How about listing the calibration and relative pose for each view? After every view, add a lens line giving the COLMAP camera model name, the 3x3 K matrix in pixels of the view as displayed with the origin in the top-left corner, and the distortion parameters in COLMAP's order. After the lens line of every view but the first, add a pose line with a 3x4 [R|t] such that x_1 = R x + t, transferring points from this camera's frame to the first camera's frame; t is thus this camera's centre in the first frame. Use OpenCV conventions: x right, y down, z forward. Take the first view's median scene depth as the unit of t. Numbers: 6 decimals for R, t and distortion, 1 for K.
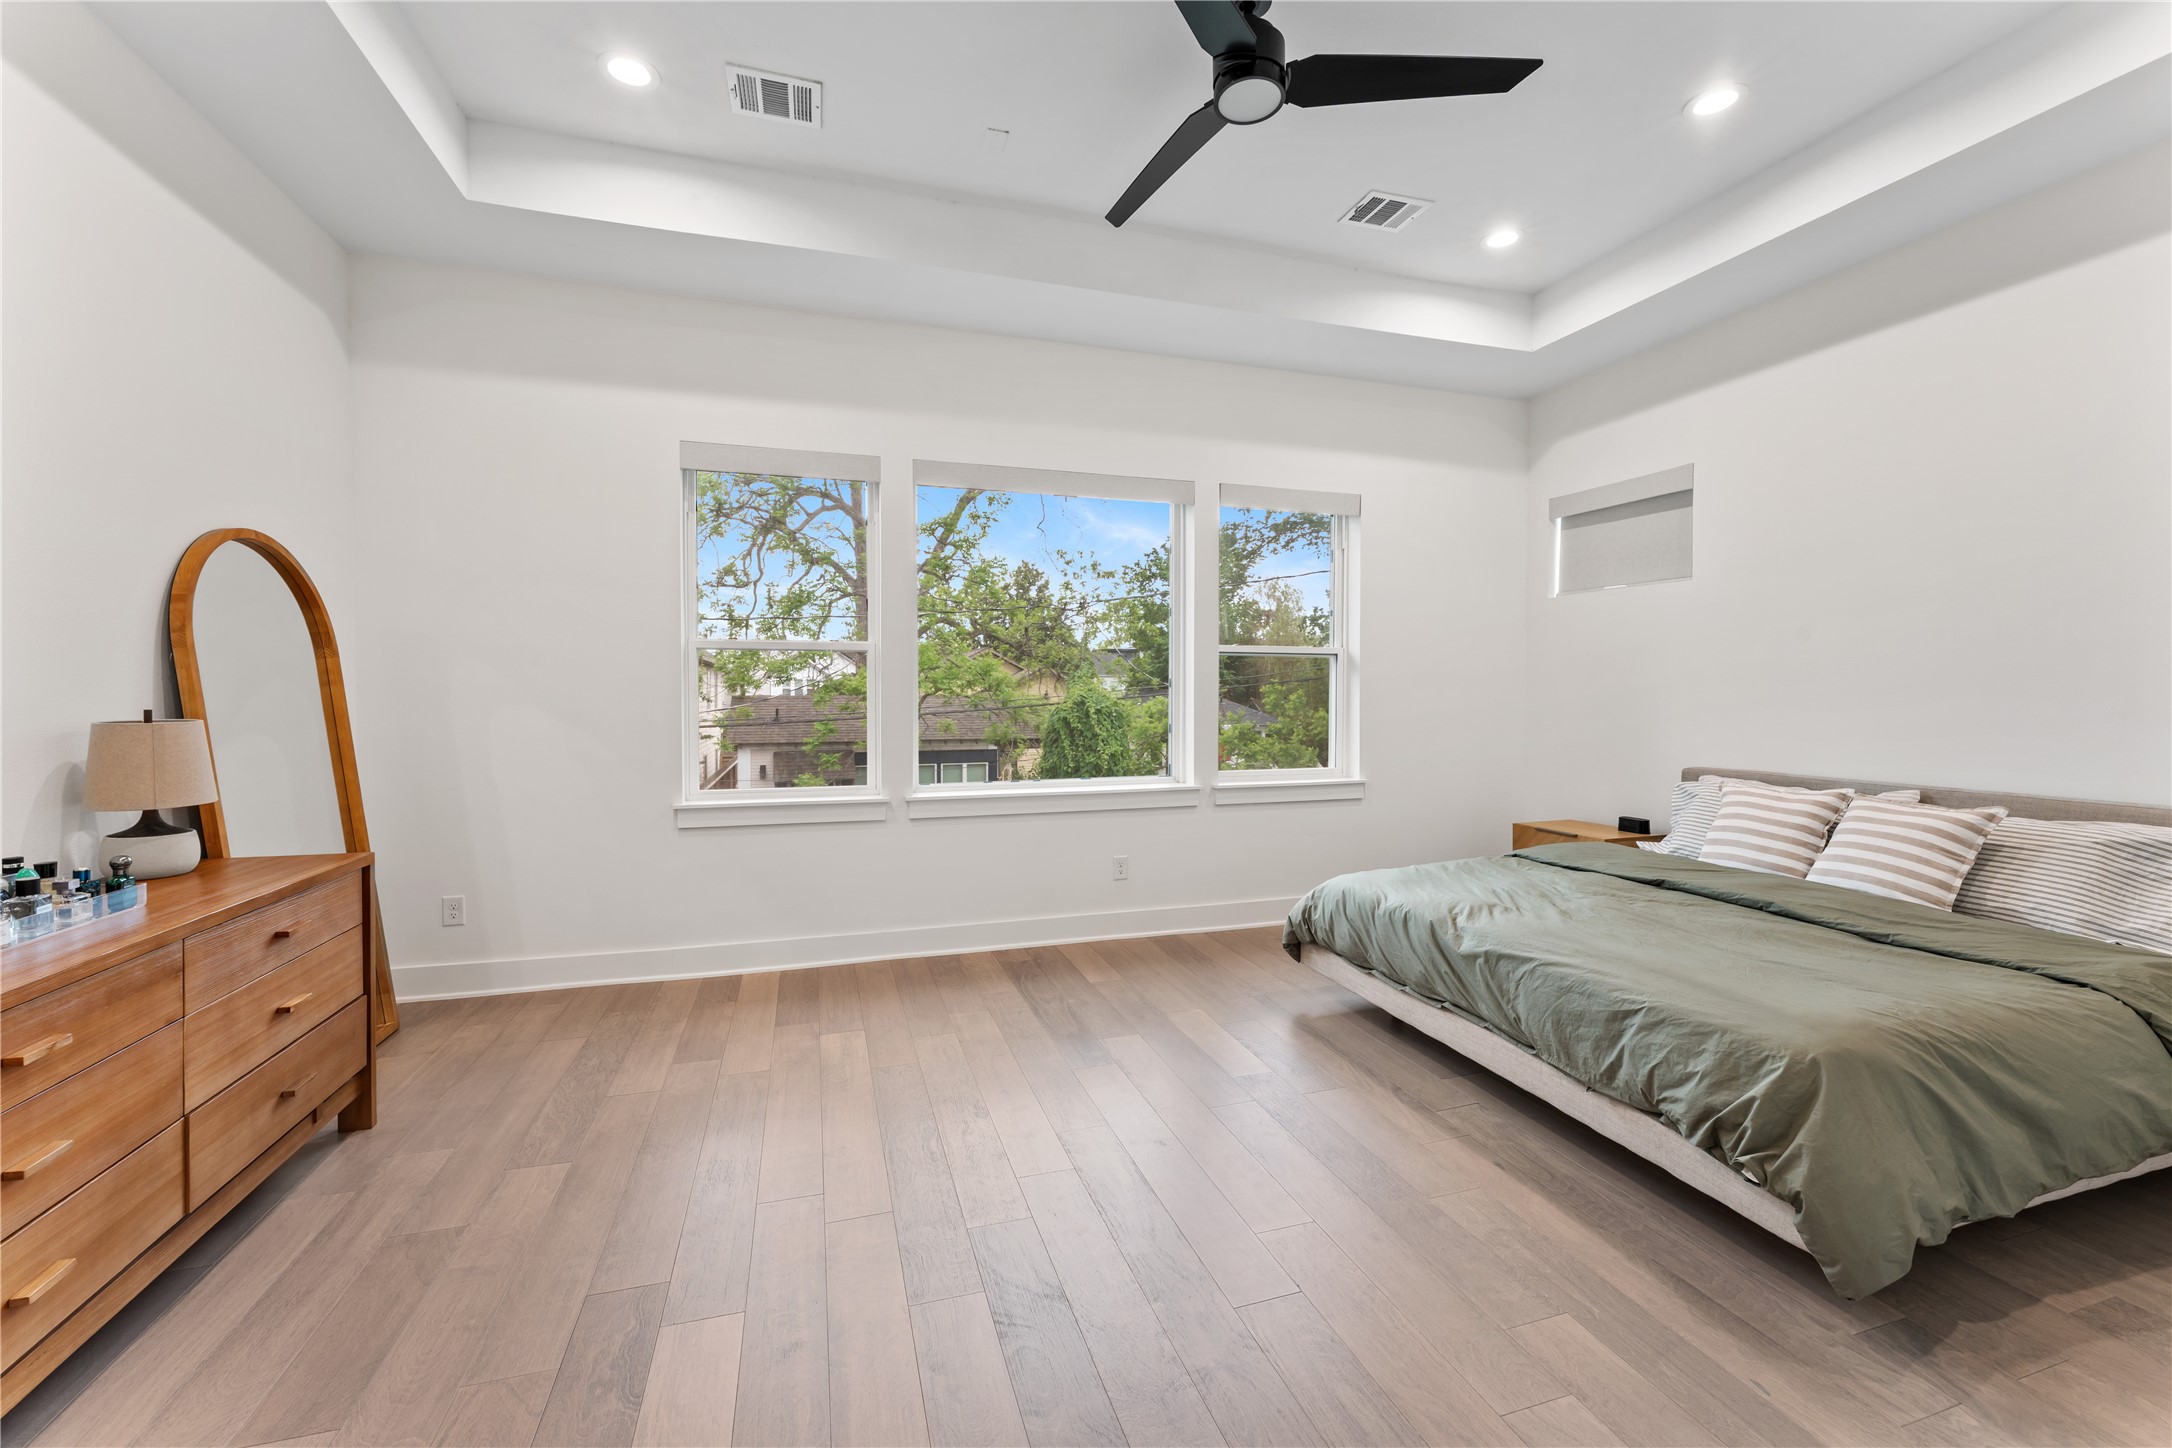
lens RADIAL K [[887.4, 0, 1088.9], [0, 887.4, 708.8], [0, 0, 1]] dist [-0.000470, -0.000111]
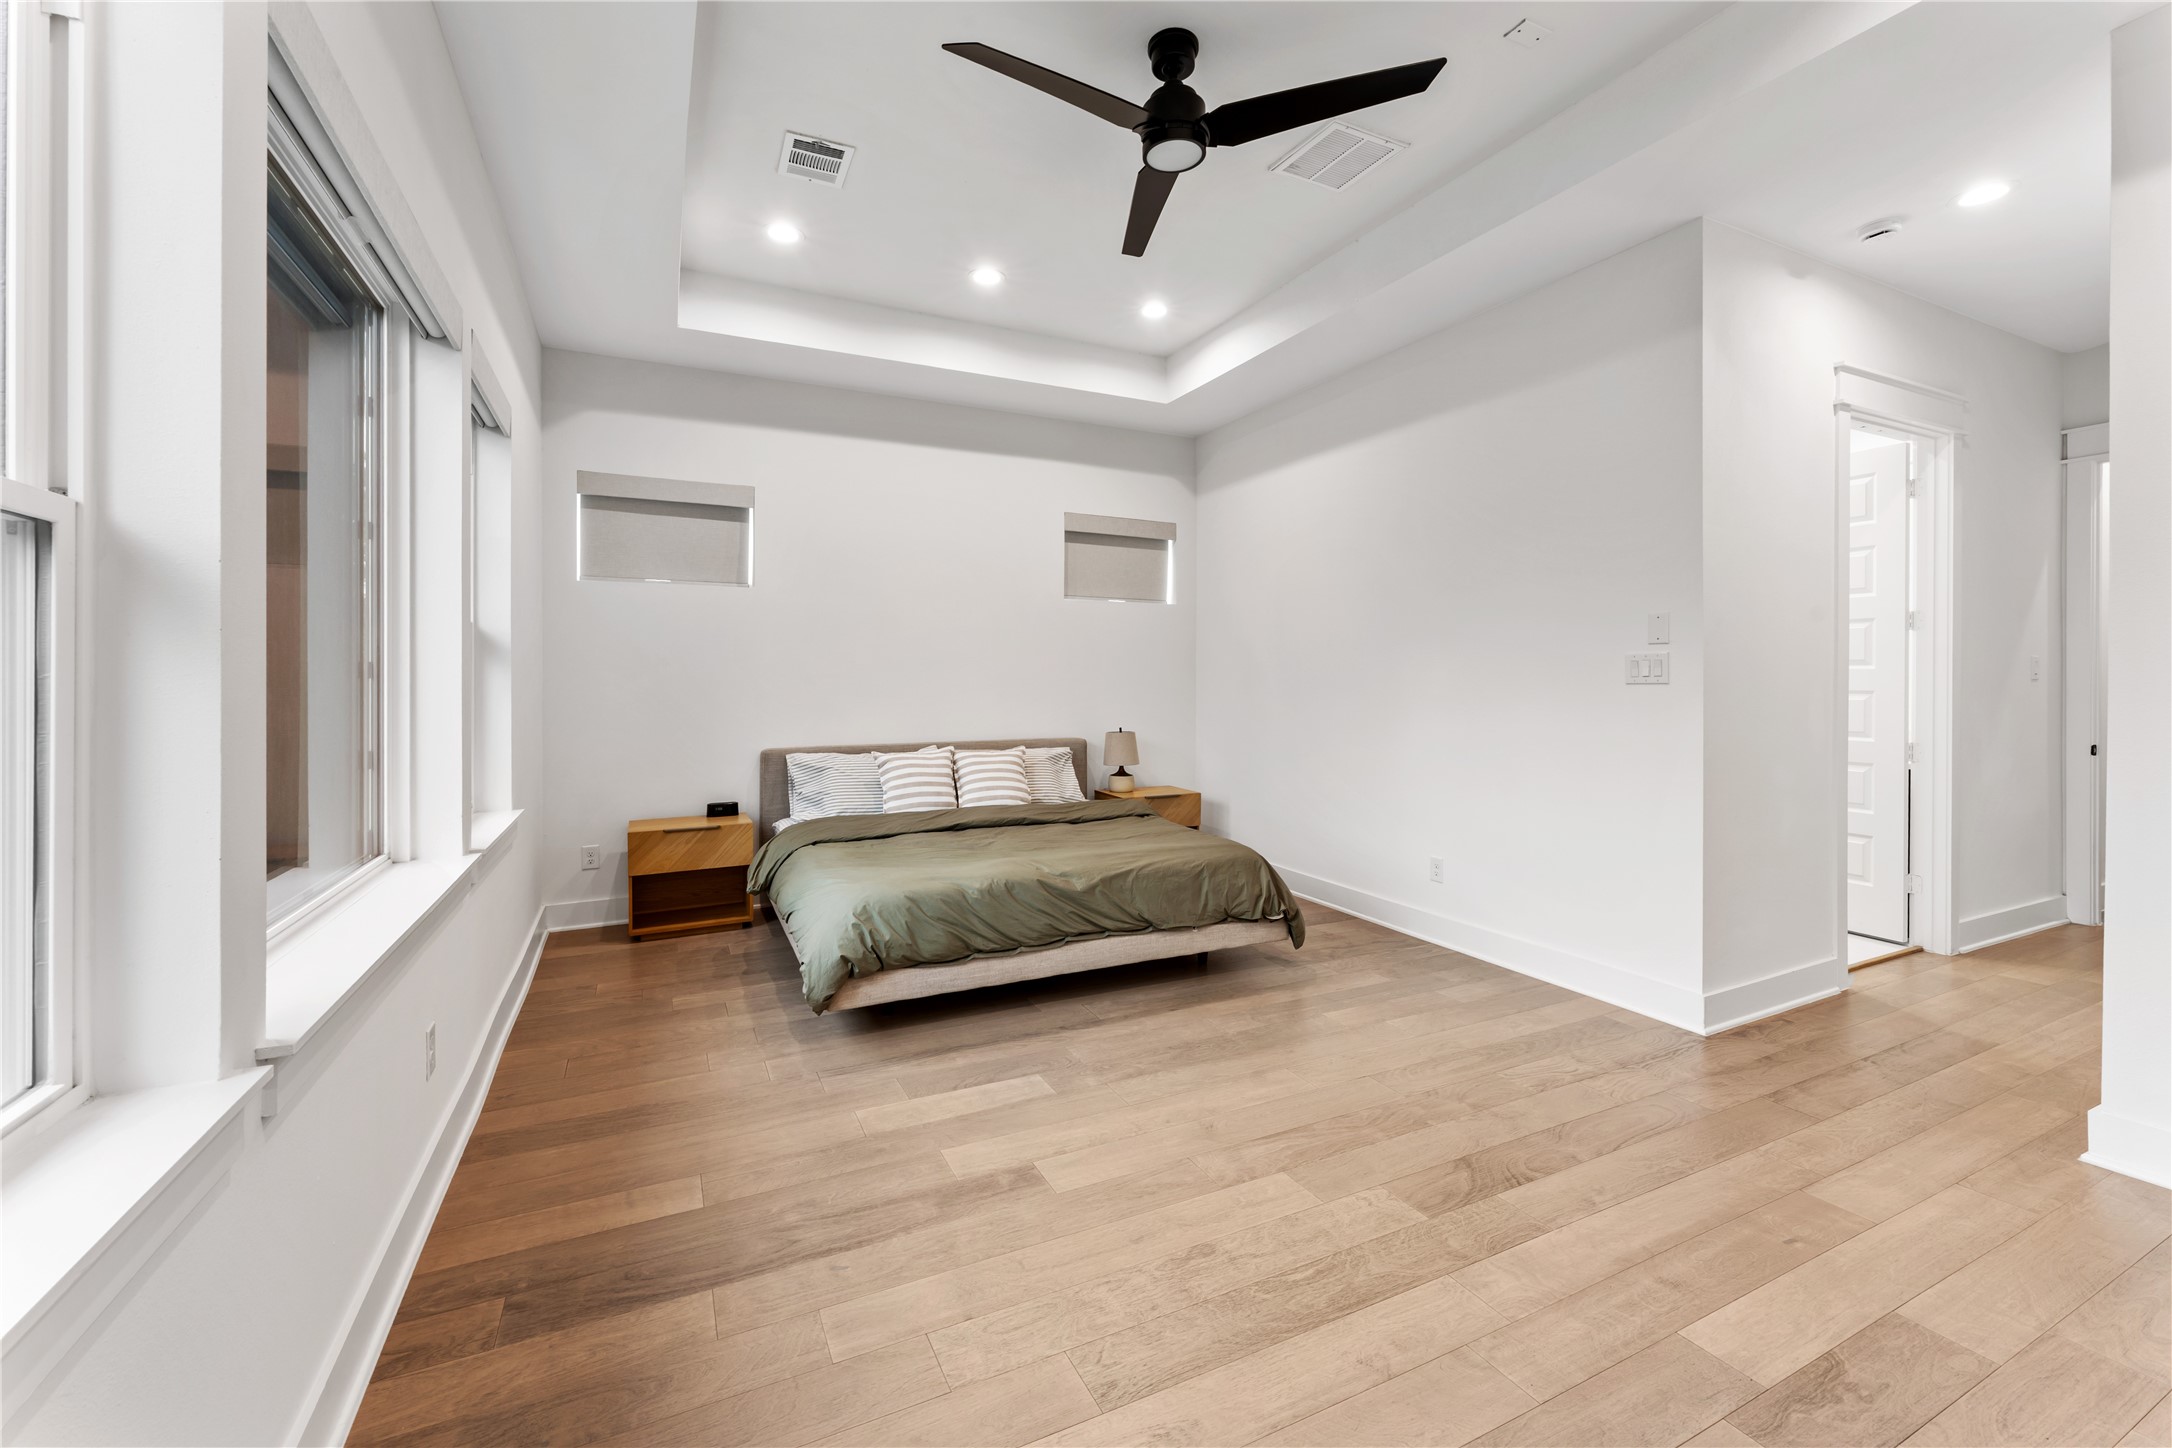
lens RADIAL K [[887.4, 0, 1088.6], [0, 887.4, 684.9], [0, 0, 1]] dist [-0.000470, -0.000111]
pose [[-0.157021, -0.003469, 0.987589, -0.672393], [0.025537, 0.999645, 0.007572, -0.020872], [-0.987265, 0.026409, -0.156877, 0.961764]]
